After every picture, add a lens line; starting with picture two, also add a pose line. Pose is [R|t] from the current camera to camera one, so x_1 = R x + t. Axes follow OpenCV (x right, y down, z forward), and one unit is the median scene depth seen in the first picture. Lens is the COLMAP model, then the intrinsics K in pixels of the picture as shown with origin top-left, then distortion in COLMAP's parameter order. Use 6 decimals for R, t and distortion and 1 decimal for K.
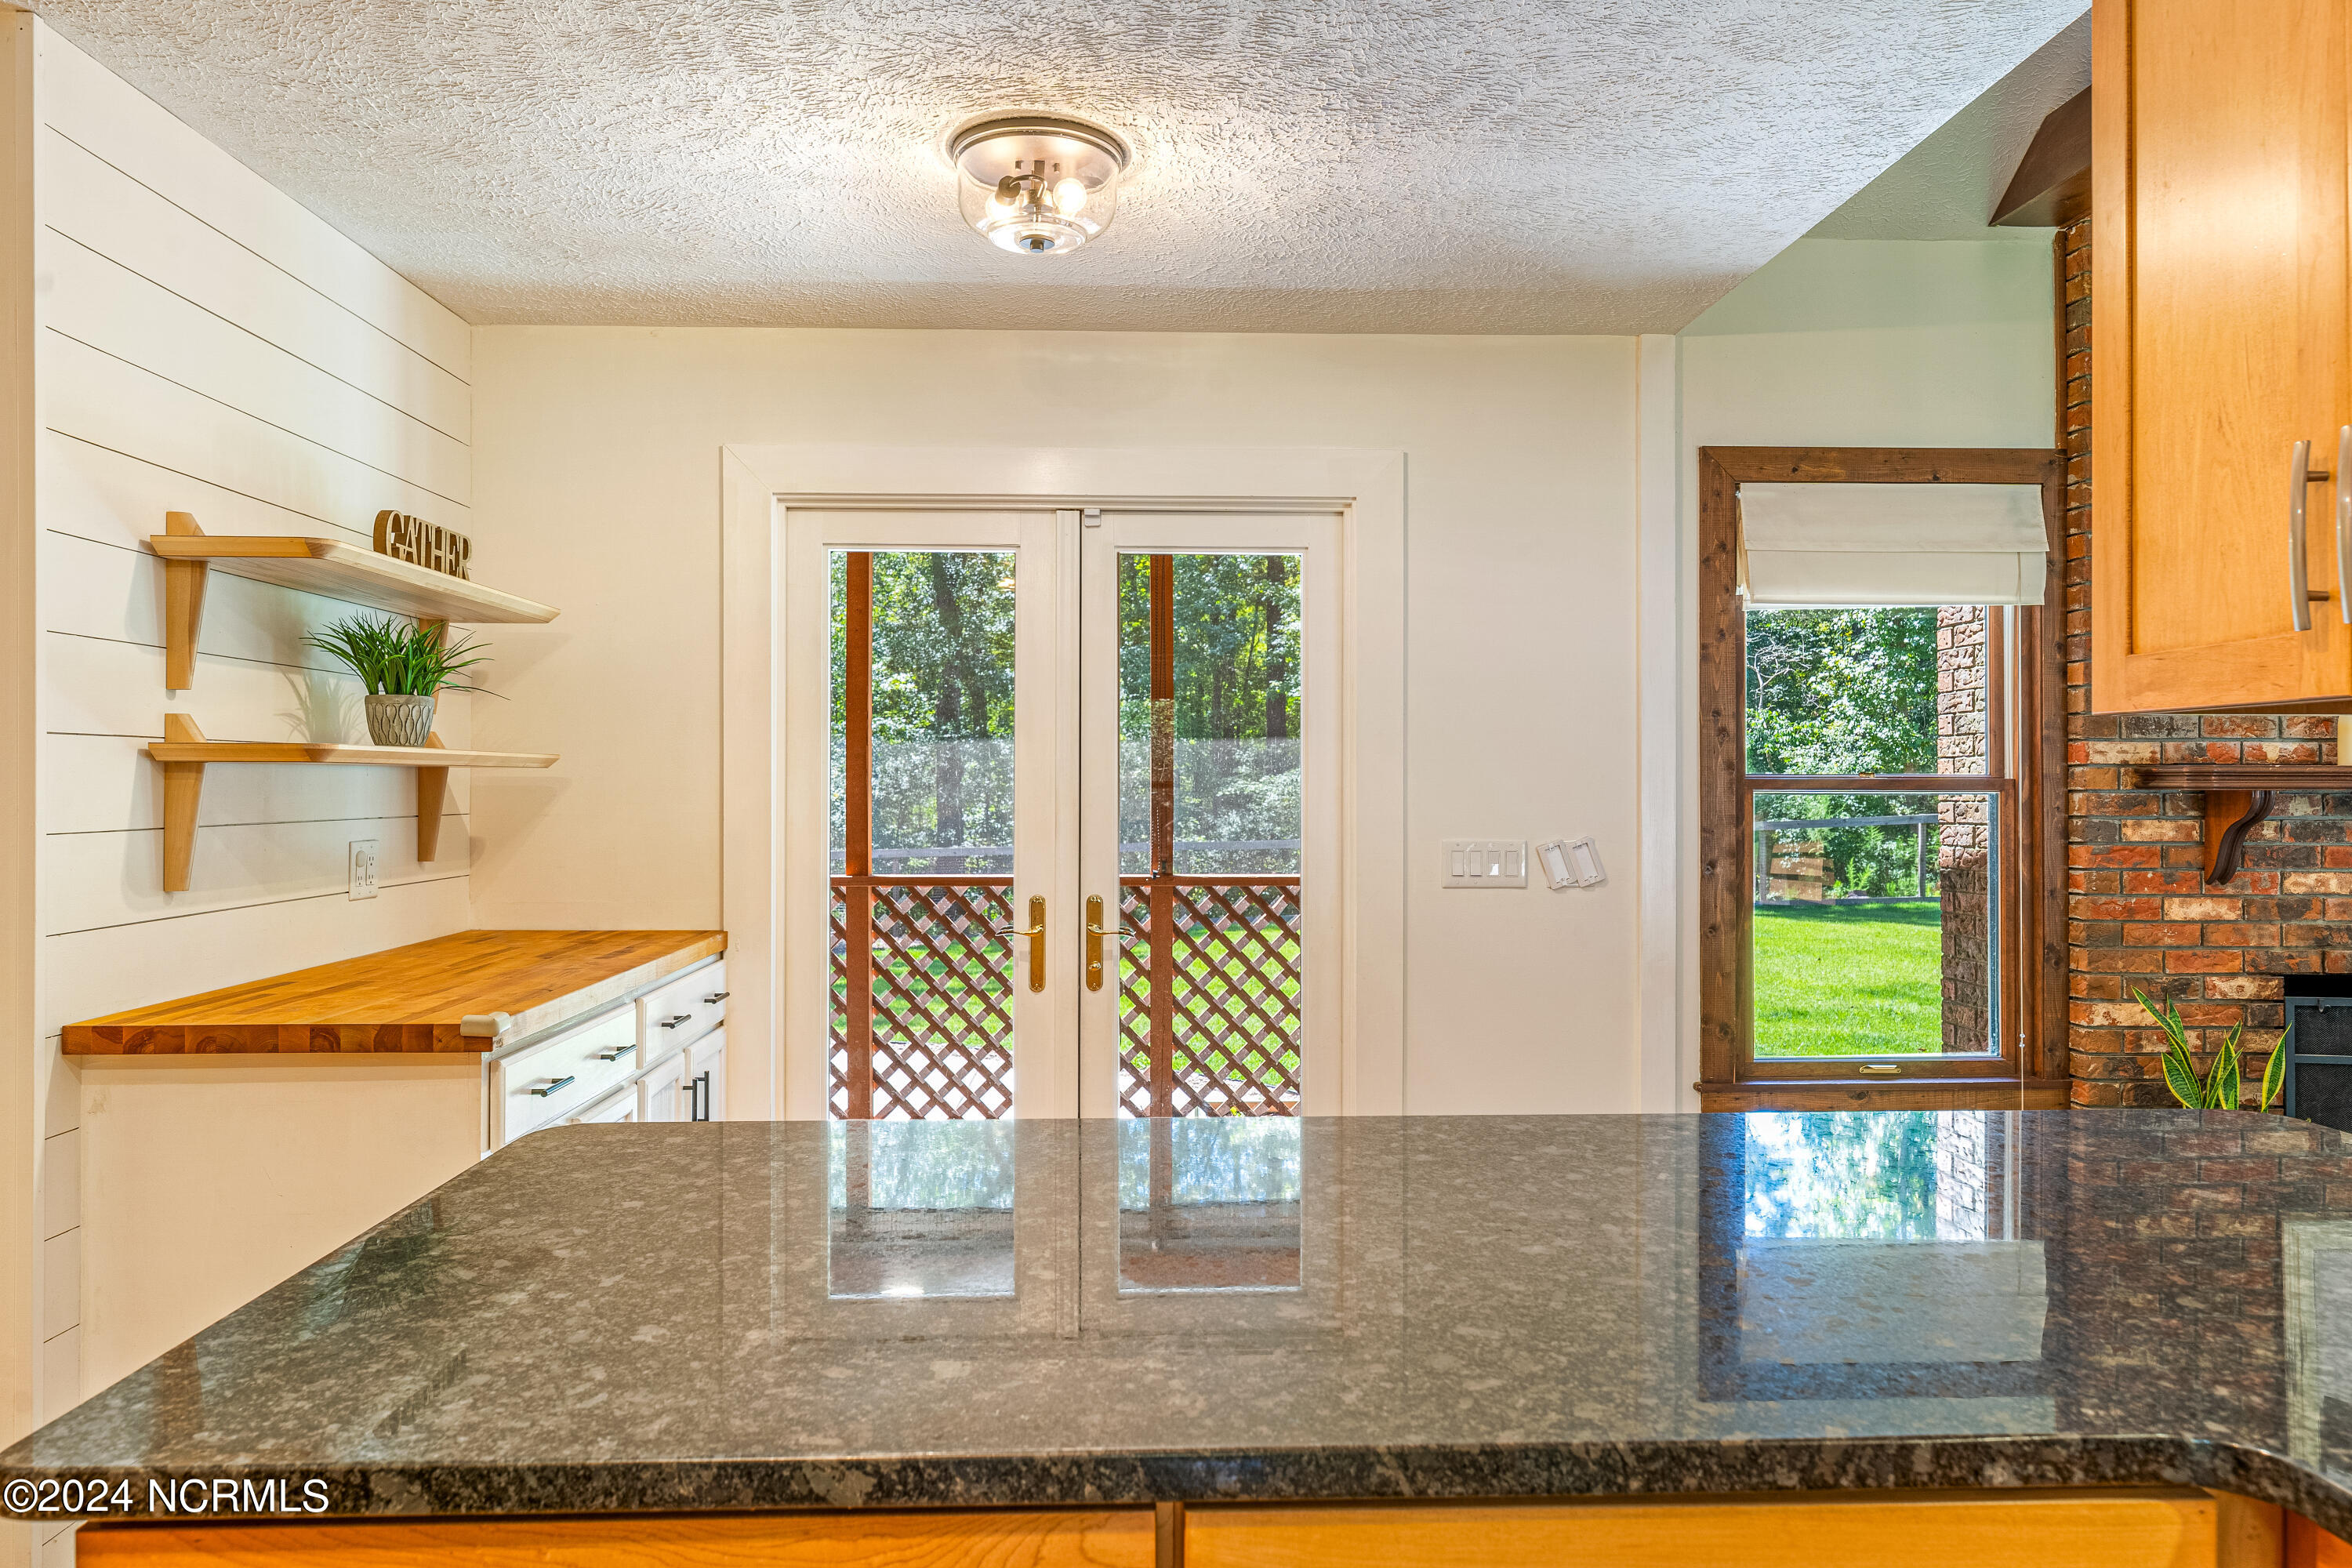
lens RADIAL K [[1637.0, 0, 1170.5], [0, 1637.0, 782.9], [0, 0, 1]] dist [-0.011012, -0.000758]
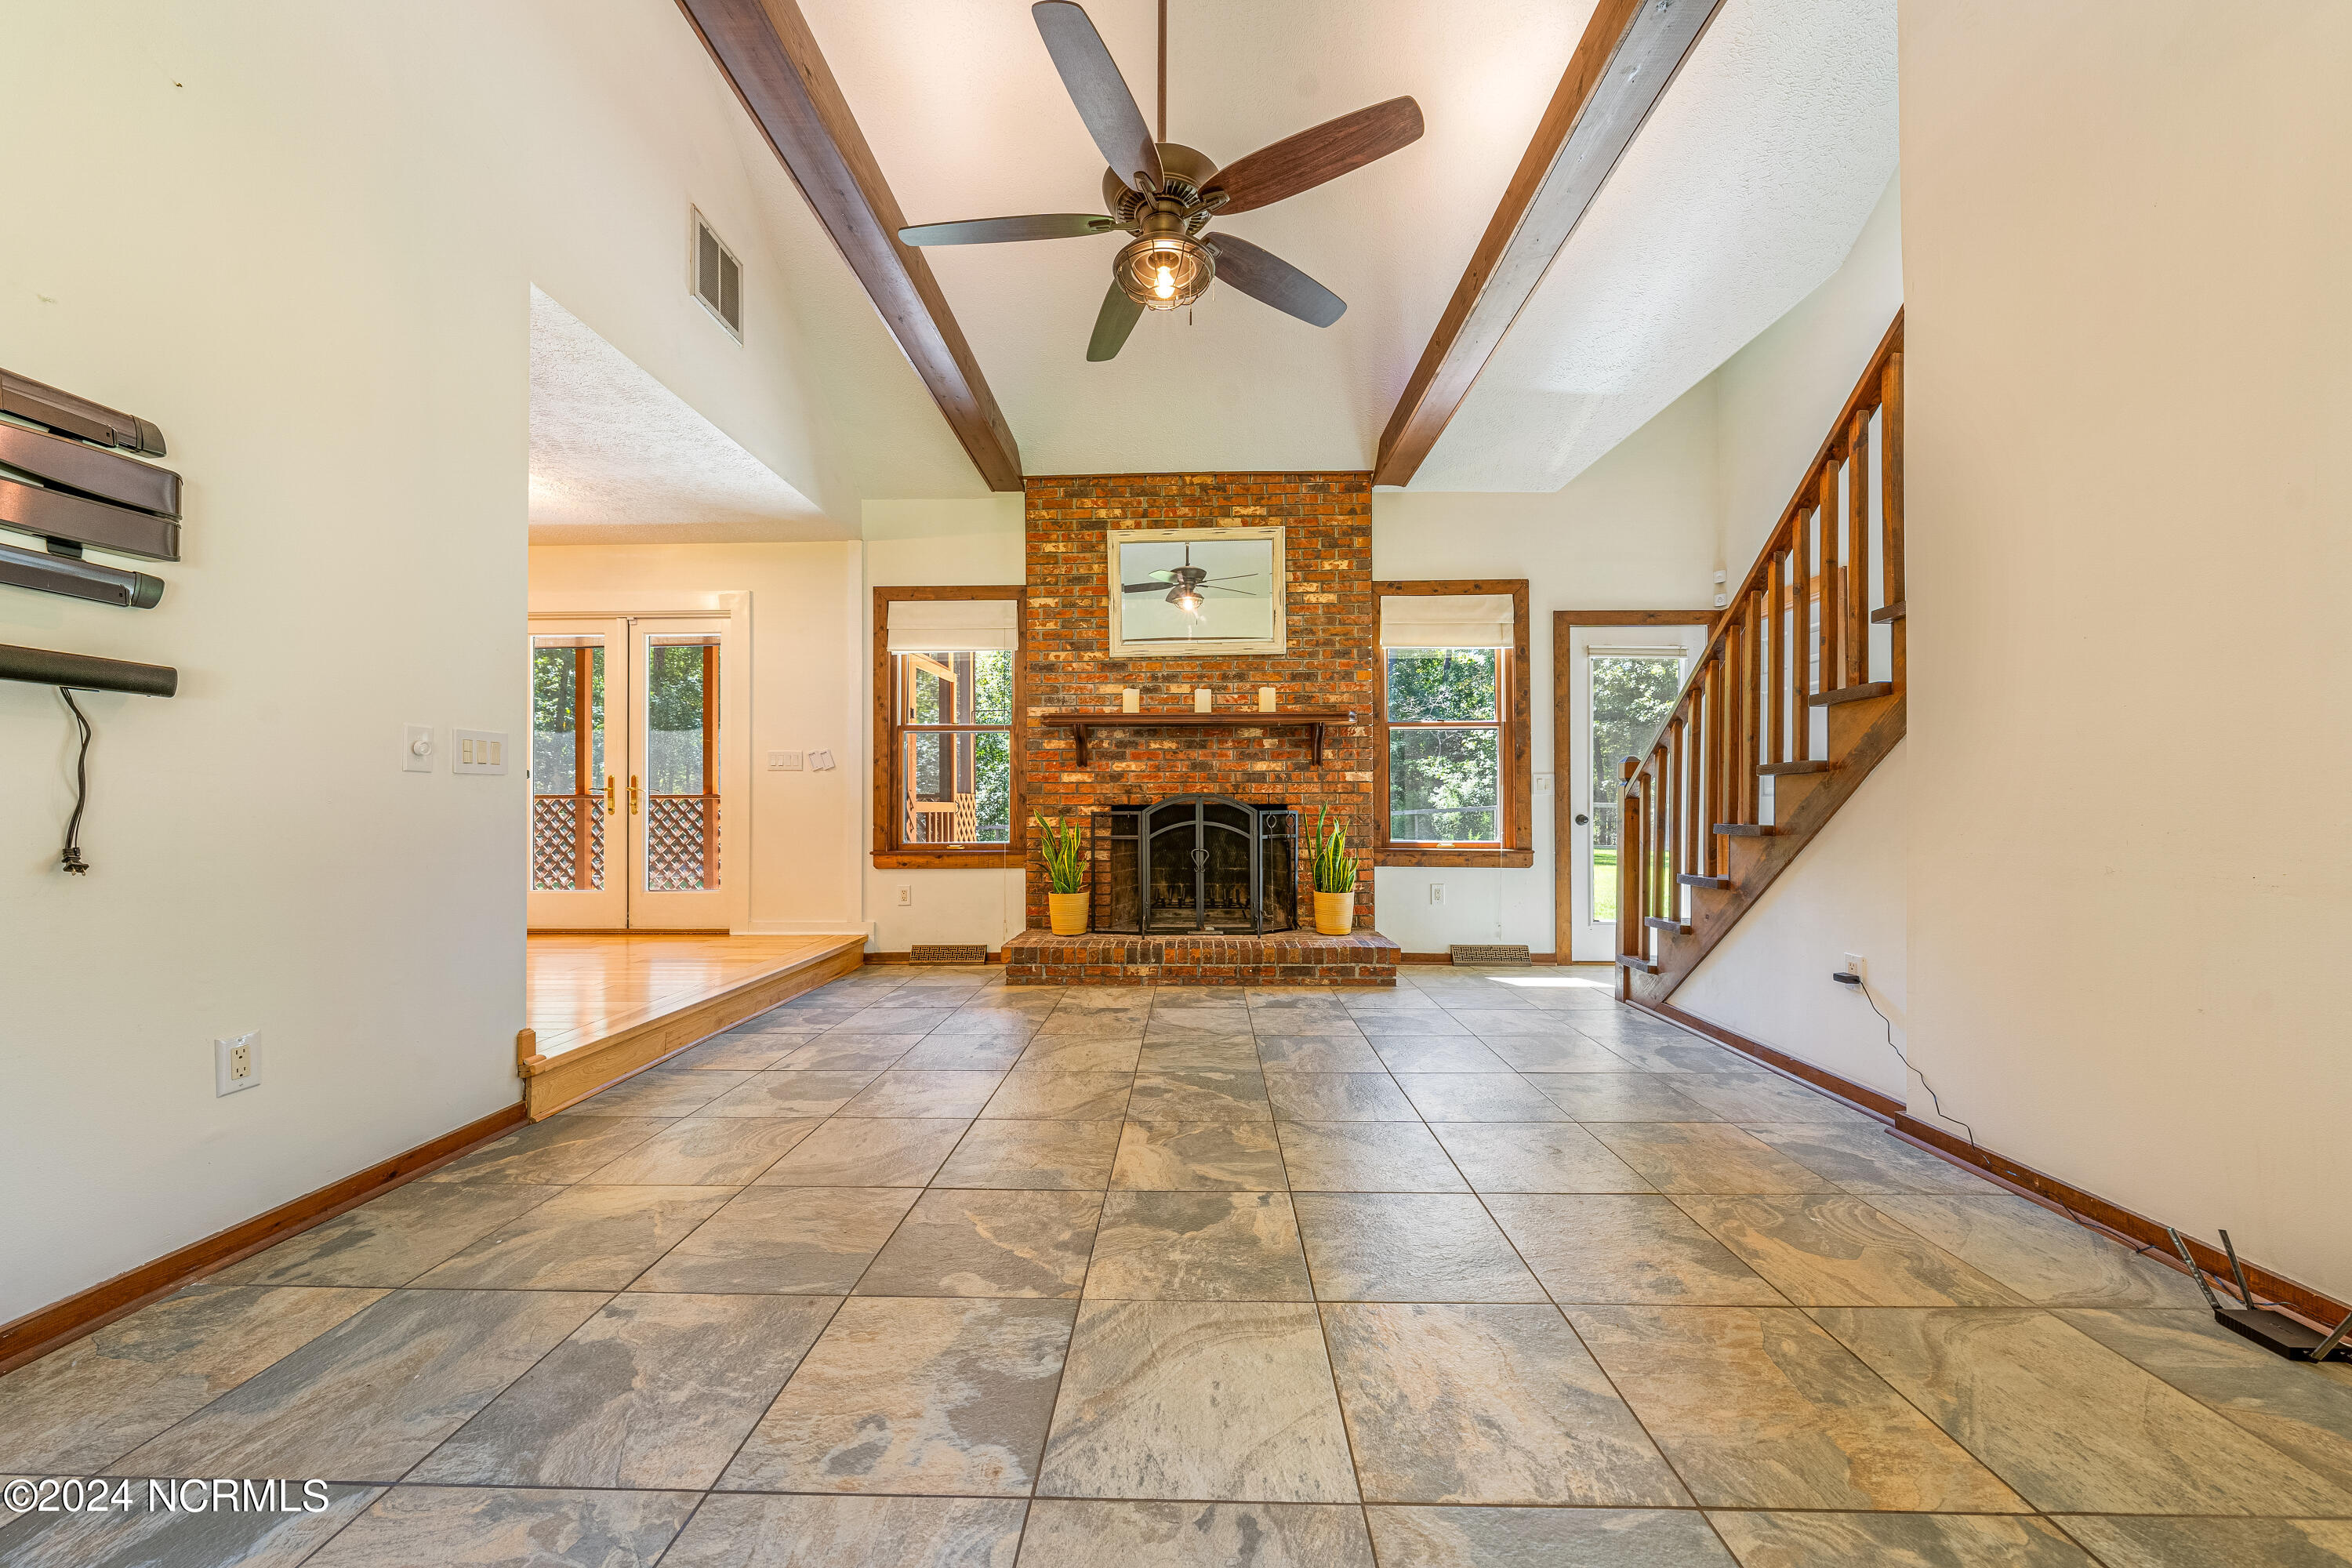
lens RADIAL K [[820.7, 0, 1167.5], [0, 820.7, 805.7], [0, 0, 1]] dist [-0.001069, 0.000180]
pose [[0.997546, -0.003093, -0.069948, 0.843835], [0.003137, 0.999995, 0.000524, 0.117486], [0.069946, -0.000742, 0.997551, -0.176195]]
